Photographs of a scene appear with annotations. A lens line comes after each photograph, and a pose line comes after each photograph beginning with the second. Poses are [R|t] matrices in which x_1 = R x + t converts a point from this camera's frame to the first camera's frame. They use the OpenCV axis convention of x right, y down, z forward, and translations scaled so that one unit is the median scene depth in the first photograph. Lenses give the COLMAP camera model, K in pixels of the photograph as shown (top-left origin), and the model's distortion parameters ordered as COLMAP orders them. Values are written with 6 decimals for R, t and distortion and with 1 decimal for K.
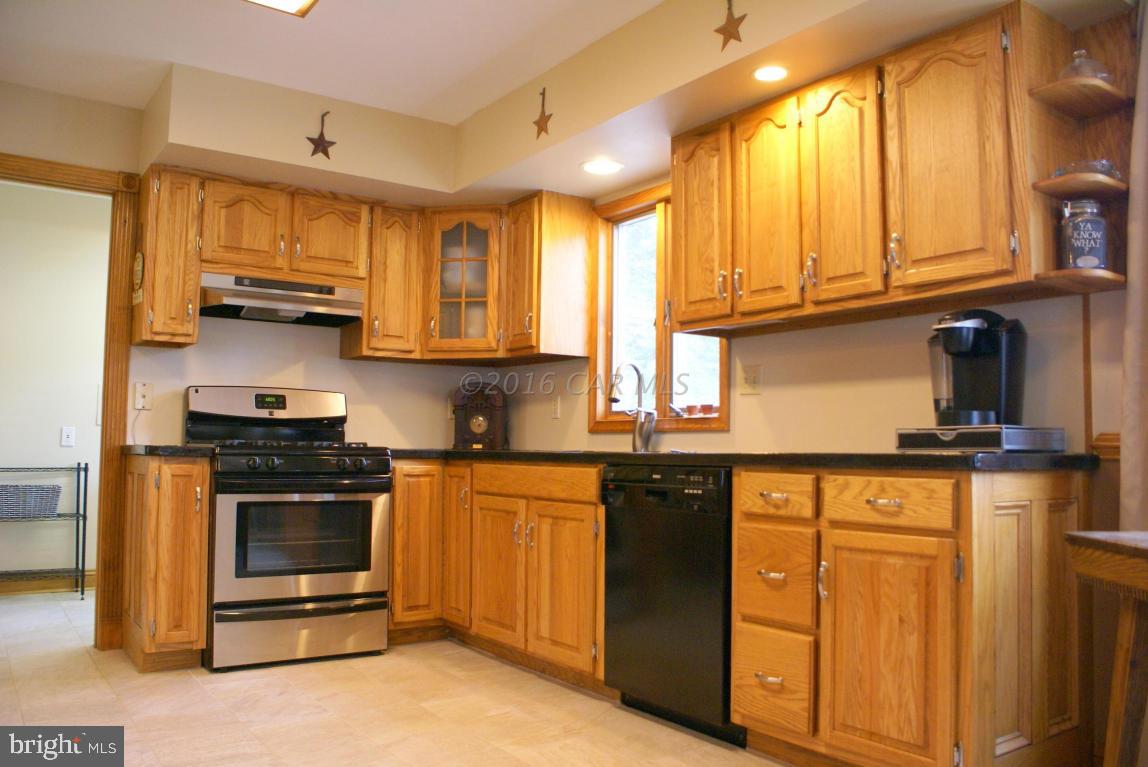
lens RADIAL K [[908.0, 0, 573.3], [0, 908.0, 392.2], [0, 0, 1]] dist [-0.146337, 0.115268]
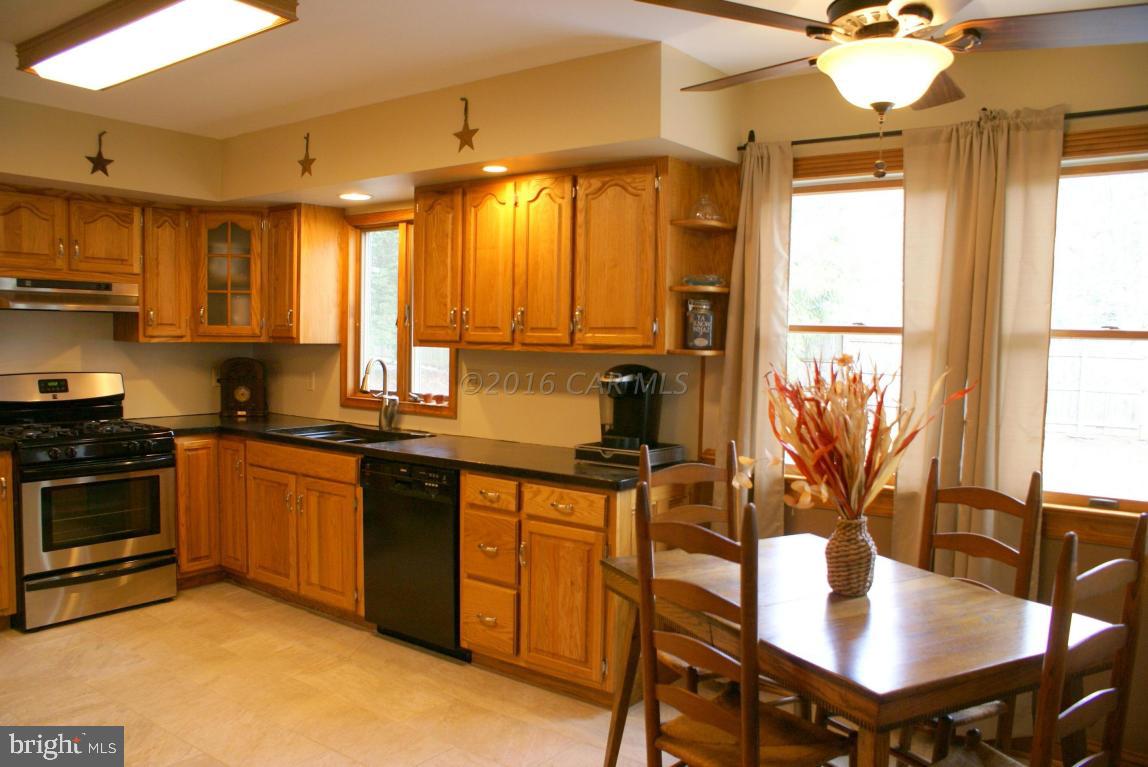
lens RADIAL K [[908.0, 0, 575.5], [0, 908.0, 384.3], [0, 0, 1]] dist [-0.146337, 0.115268]
pose [[0.952638, -0.013104, 0.303824, -0.064701], [-0.027136, 0.991423, 0.127845, -0.195176], [-0.302894, -0.130035, 0.944111, -0.297171]]
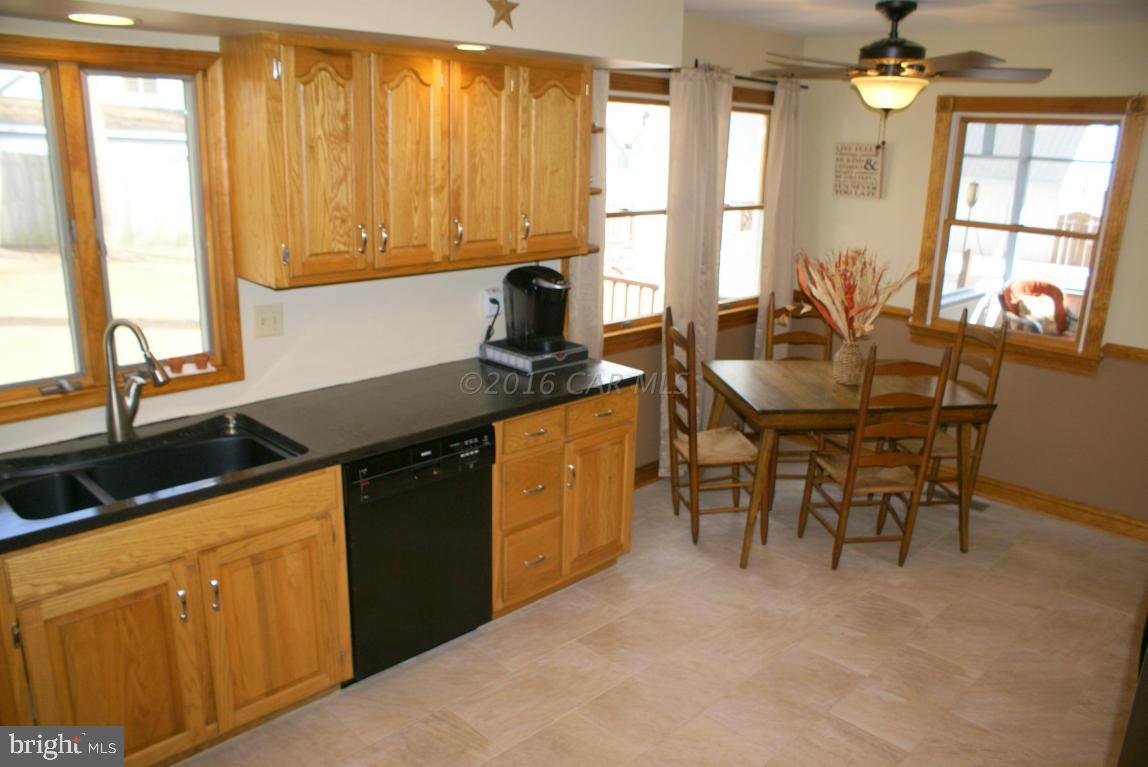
lens RADIAL K [[908.0, 0, 571.8], [0, 908.0, 392.2], [0, 0, 1]] dist [-0.146337, 0.115268]
pose [[-0.179160, -0.288978, 0.940422, -0.796520], [-0.094848, 0.956509, 0.275852, -0.244329], [-0.979237, -0.039775, -0.198777, 0.968077]]
